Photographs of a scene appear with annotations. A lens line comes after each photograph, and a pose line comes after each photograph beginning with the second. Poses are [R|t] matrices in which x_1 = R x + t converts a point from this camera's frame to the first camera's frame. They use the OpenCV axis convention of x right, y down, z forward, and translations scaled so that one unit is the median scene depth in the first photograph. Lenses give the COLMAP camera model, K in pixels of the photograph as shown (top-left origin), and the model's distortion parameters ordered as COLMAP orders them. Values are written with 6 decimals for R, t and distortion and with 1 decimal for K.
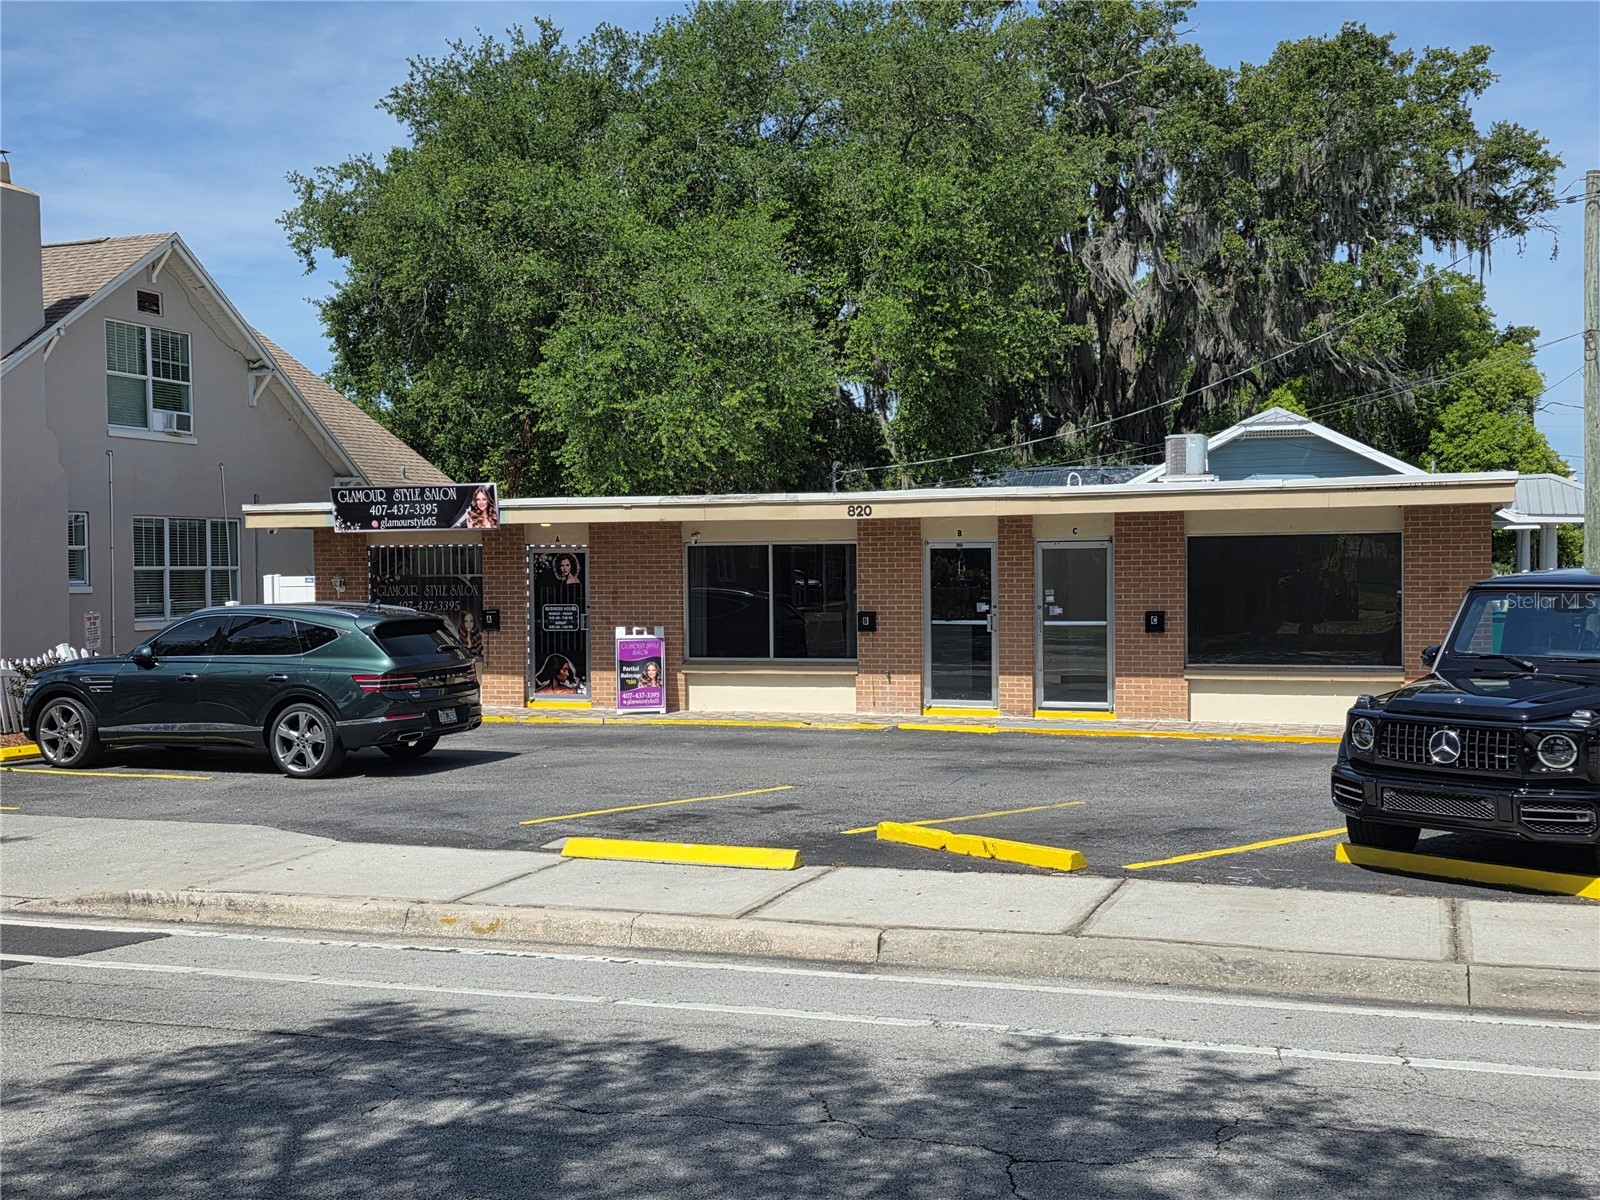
lens RADIAL K [[1687.8, 0, 841.8], [0, 1687.8, 601.2], [0, 0, 1]] dist [0.128757, -0.232928]
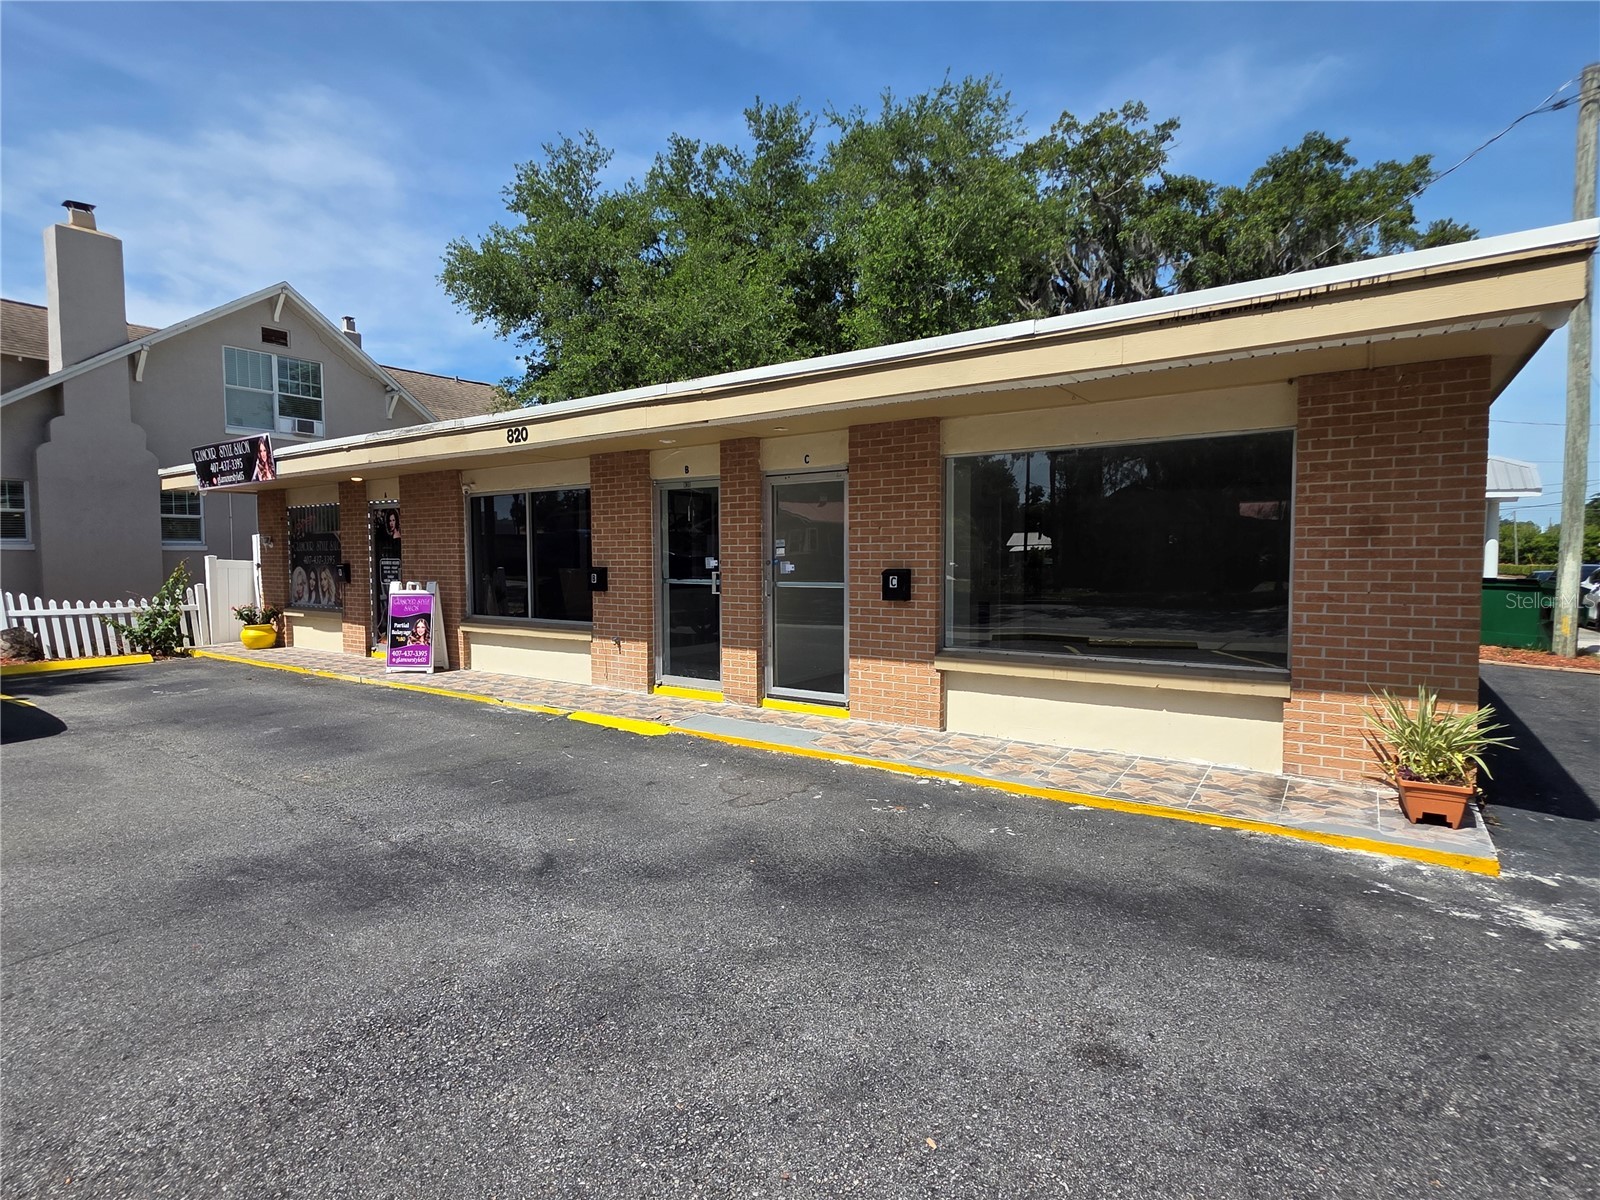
lens RADIAL K [[809.3, 0, 801.5], [0, 809.3, 595.4], [0, 0, 1]] dist [0.004013, -0.000385]
pose [[0.960895, 0.018523, -0.276293, 0.225372], [-0.009879, 0.999418, 0.032644, 0.005934], [0.276736, -0.028638, 0.960519, 0.636695]]
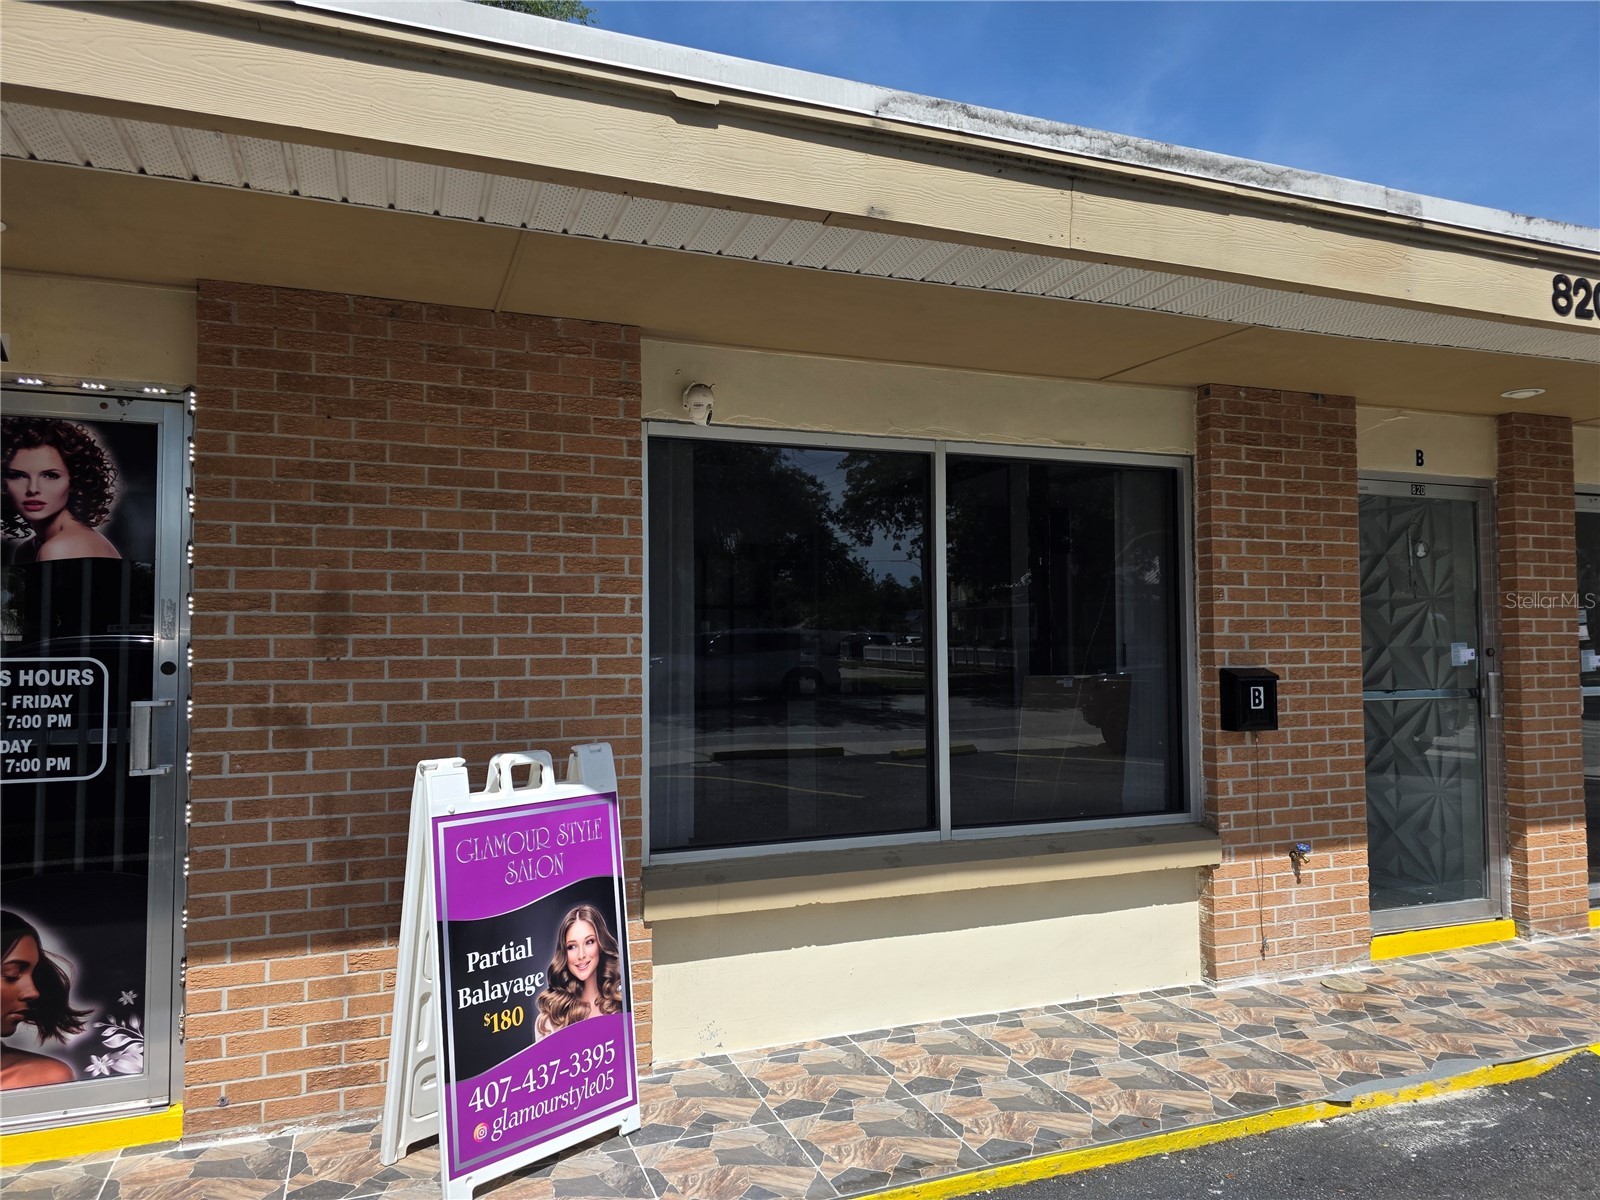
lens RADIAL K [[1062.4, 0, 786.4], [0, 1062.4, 596.8], [0, 0, 1]] dist [0.058380, -0.053951]
pose [[0.774036, 0.030771, 0.632394, -0.187662], [0.011313, 0.997987, -0.062408, 0.004075], [-0.633041, 0.055460, 0.772129, 0.892114]]
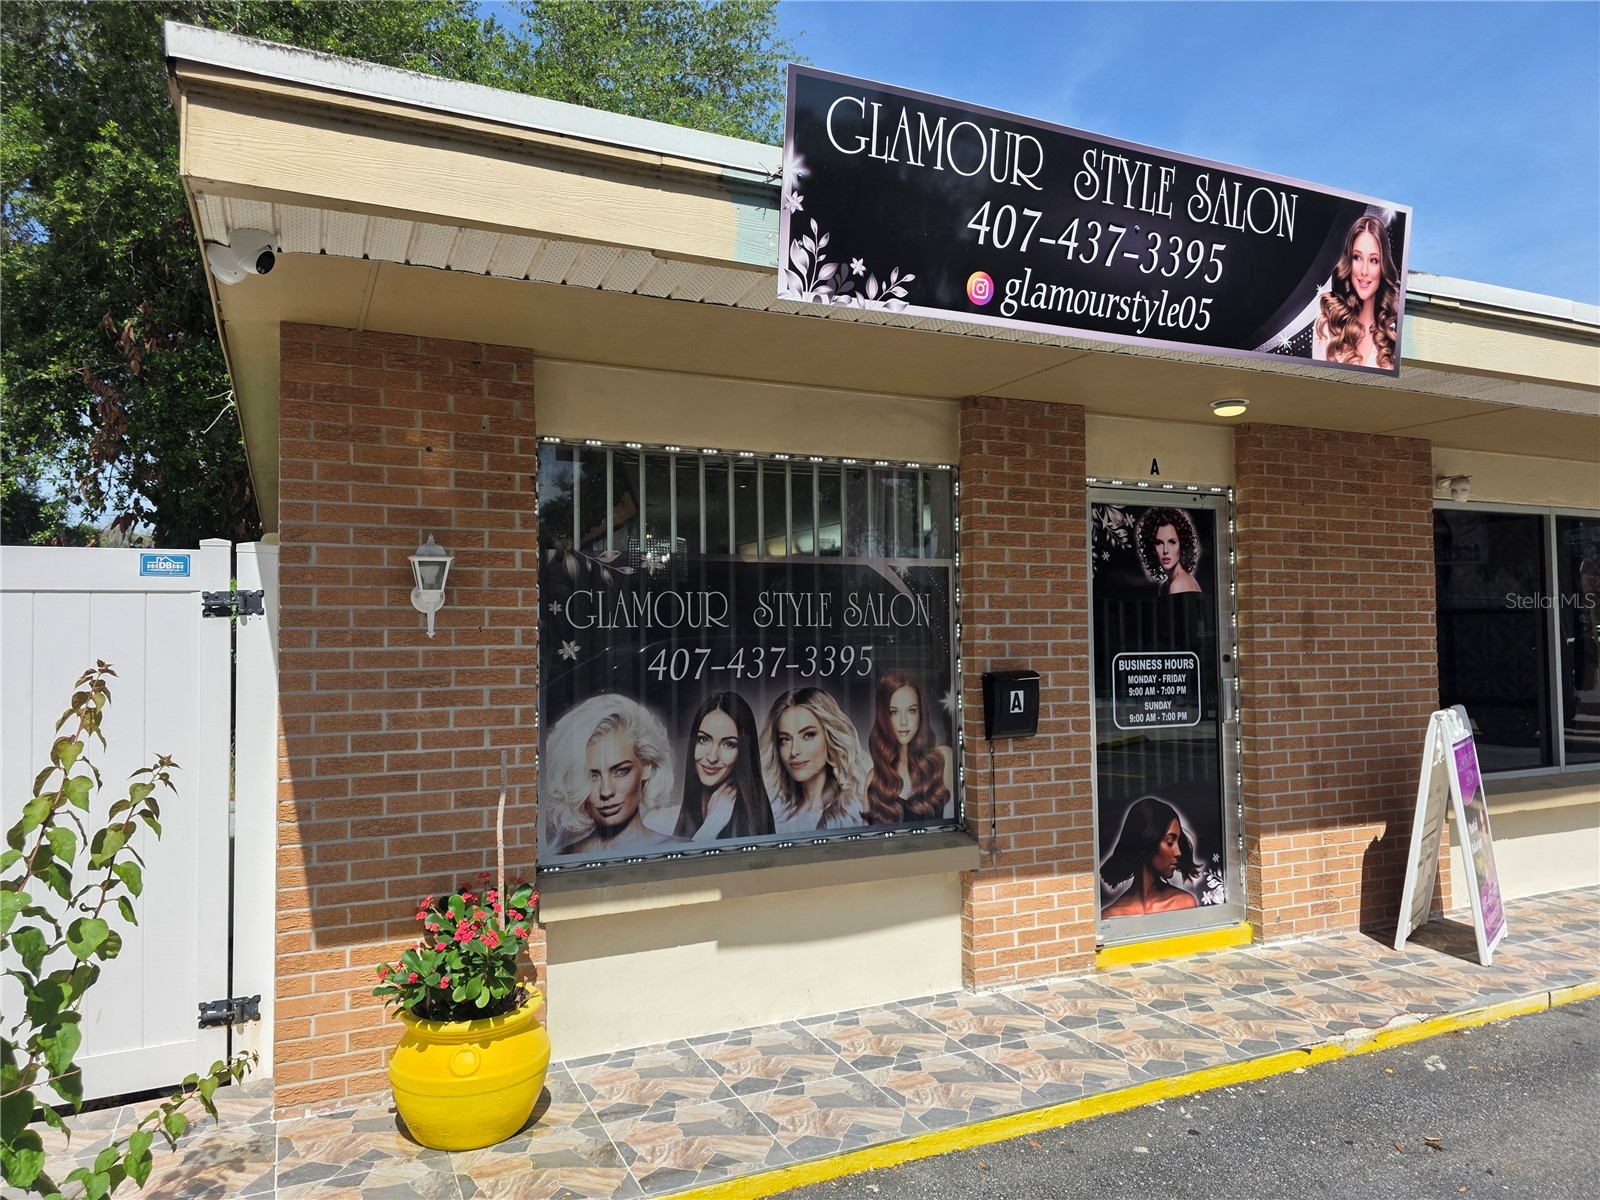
lens RADIAL K [[1062.4, 0, 786.4], [0, 1062.4, 596.8], [0, 0, 1]] dist [0.058380, -0.053951]
pose [[0.731704, 0.028893, 0.681010, -0.399671], [0.016054, 0.998094, -0.059595, 0.002580], [-0.681434, 0.054539, 0.729845, 0.951629]]
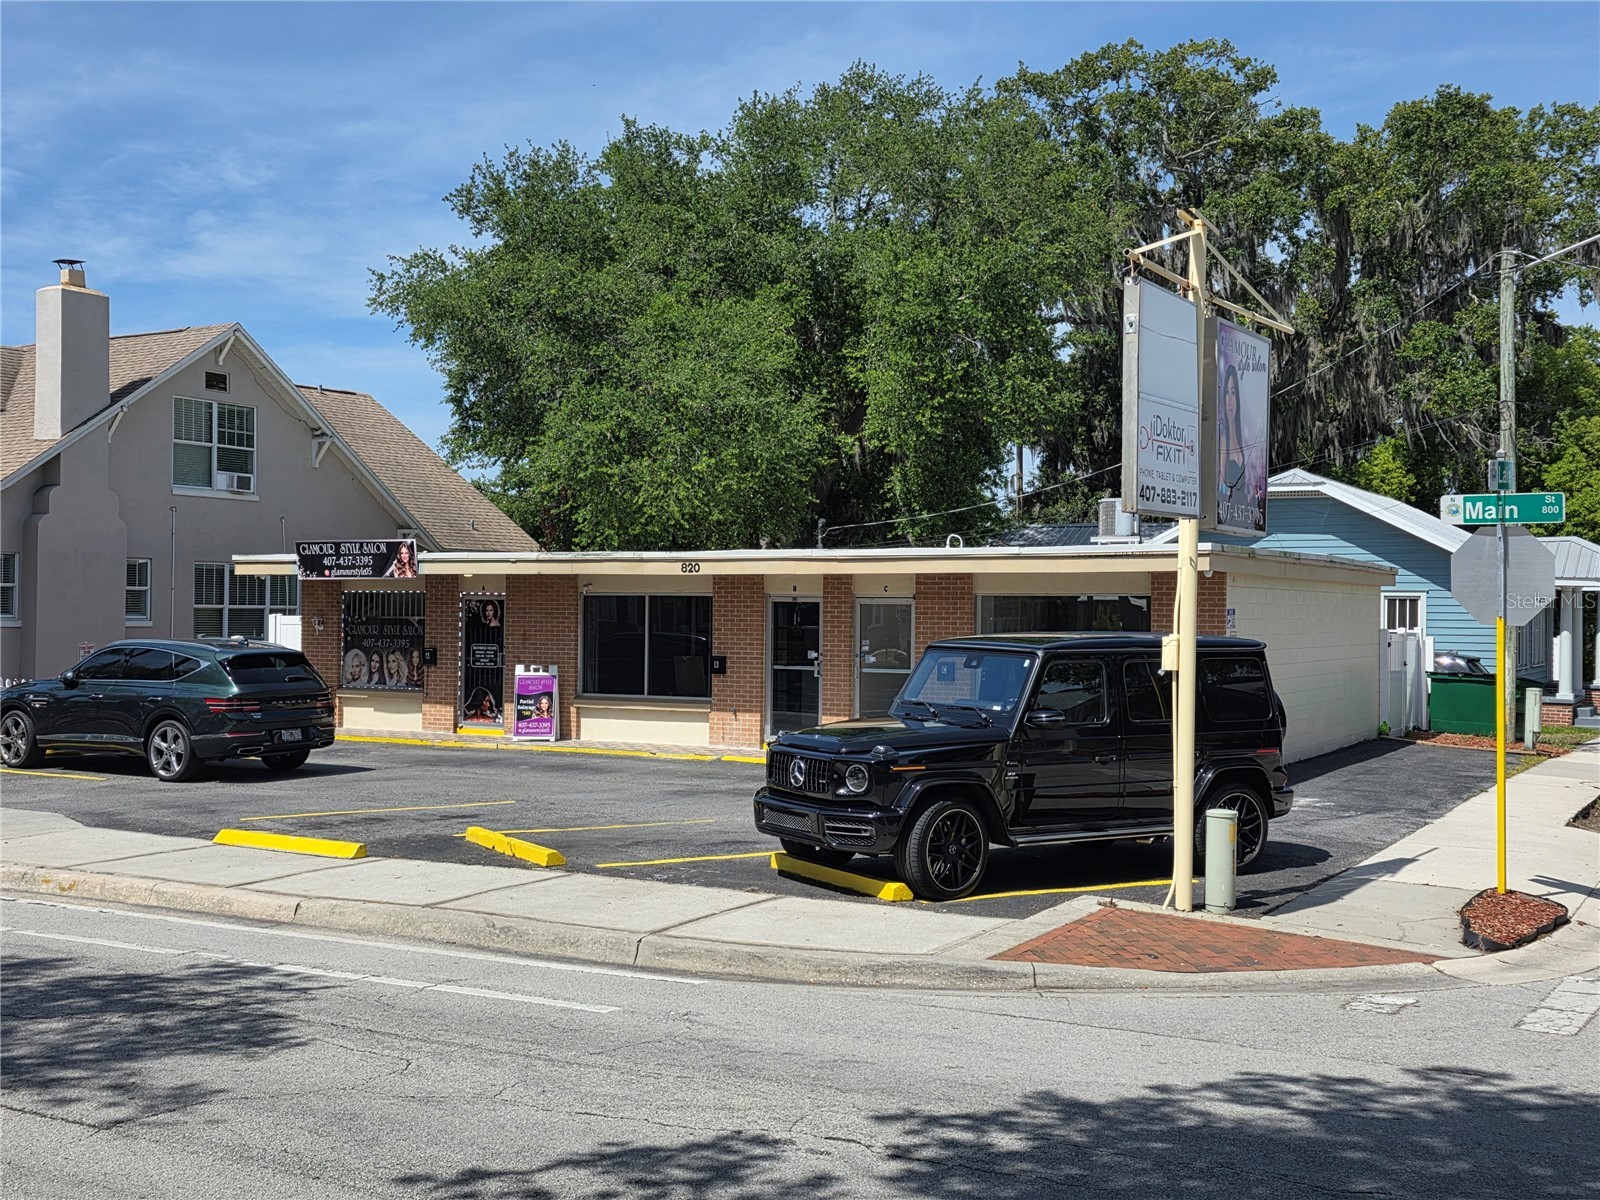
lens RADIAL K [[1687.8, 0, 841.8], [0, 1687.8, 601.2], [0, 0, 1]] dist [0.128757, -0.232928]
pose [[0.984368, 0.017609, -0.175243, 0.294093], [-0.022142, 0.999468, -0.023949, -0.005534], [0.174728, 0.027455, 0.984234, -0.102165]]
